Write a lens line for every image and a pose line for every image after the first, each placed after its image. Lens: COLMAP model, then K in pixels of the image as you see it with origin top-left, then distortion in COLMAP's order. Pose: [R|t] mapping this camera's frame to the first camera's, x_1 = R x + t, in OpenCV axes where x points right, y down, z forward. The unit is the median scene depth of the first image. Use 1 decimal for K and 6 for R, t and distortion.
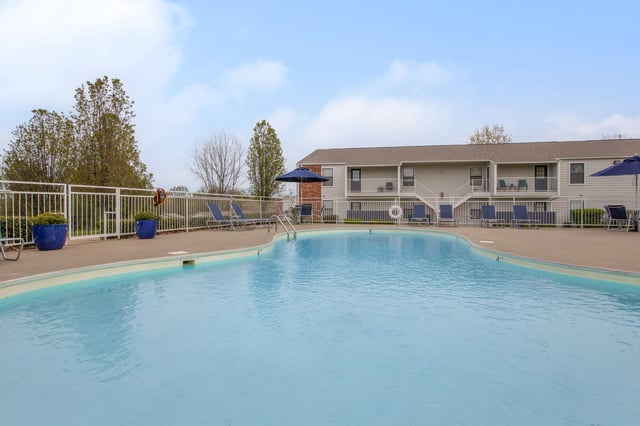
lens RADIAL K [[335.8, 0, 320.0], [0, 335.8, 213.0], [0, 0, 1]] dist [-0.077226, 0.063404]
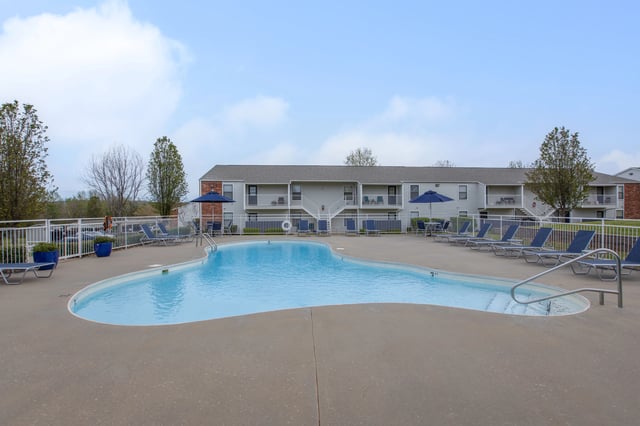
lens RADIAL K [[324.0, 0, 320.0], [0, 324.0, 213.0], [0, 0, 1]] dist [-0.030372, -0.000137]
pose [[0.947038, -0.009559, 0.320979, -0.037244], [0.012759, 0.999888, -0.007867, -0.024547], [-0.320868, 0.011545, 0.947054, -0.158799]]
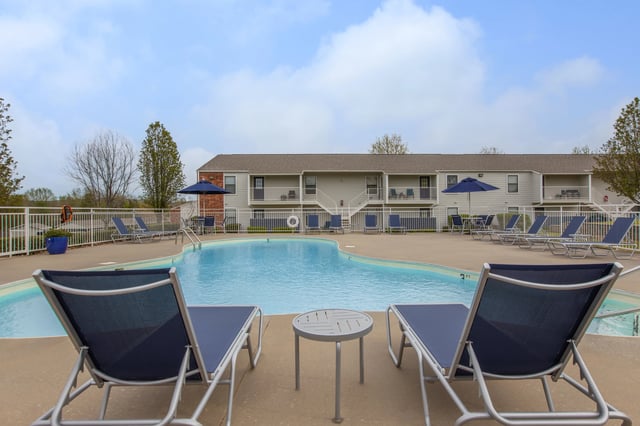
lens RADIAL K [[370.2, 0, 321.4], [0, 370.2, 216.4], [0, 0, 1]] dist [-0.014757, 0.004694]
pose [[0.966045, -0.013163, 0.258039, 0.000305], [0.013938, 0.999902, -0.001171, -0.010472], [-0.257998, 0.004728, 0.966134, -0.126362]]
